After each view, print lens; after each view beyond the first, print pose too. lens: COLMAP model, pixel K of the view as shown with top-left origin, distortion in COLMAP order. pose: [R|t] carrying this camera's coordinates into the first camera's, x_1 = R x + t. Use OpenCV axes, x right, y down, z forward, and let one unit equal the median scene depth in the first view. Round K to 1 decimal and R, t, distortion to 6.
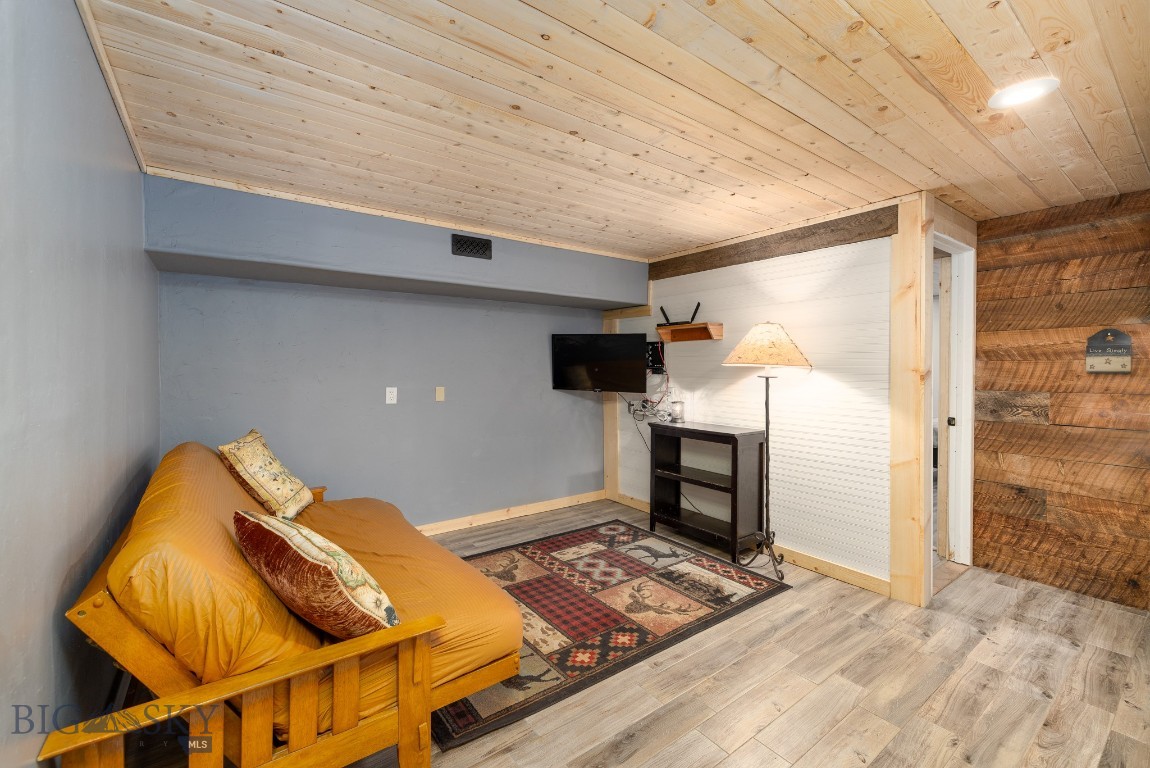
lens RADIAL K [[491.6, 0, 575.4], [0, 491.6, 377.8], [0, 0, 1]] dist [-0.000560, 0.000546]
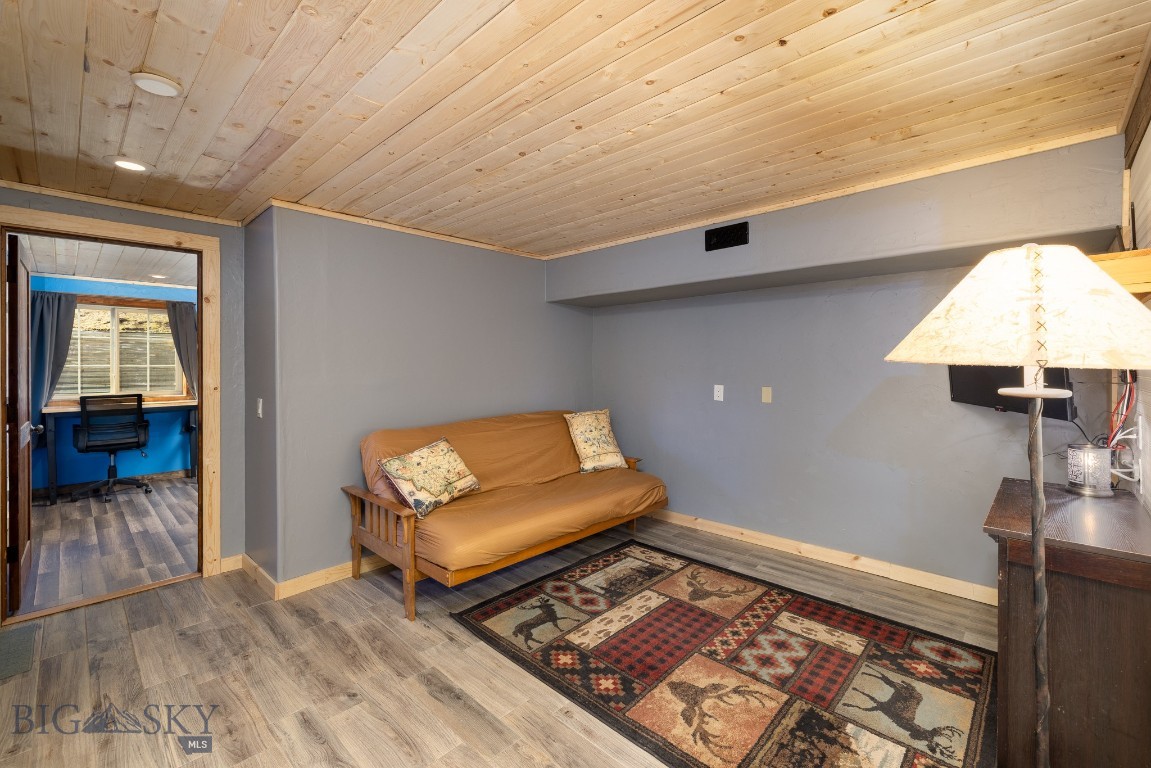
lens RADIAL K [[492.0, 0, 573.9], [0, 492.0, 371.8], [0, 0, 1]] dist [-0.000560, 0.000546]
pose [[0.155321, 0.013972, -0.987765, 0.728132], [-0.019960, 0.999740, 0.011003, -0.017037], [0.987662, 0.018007, 0.155559, 0.625363]]
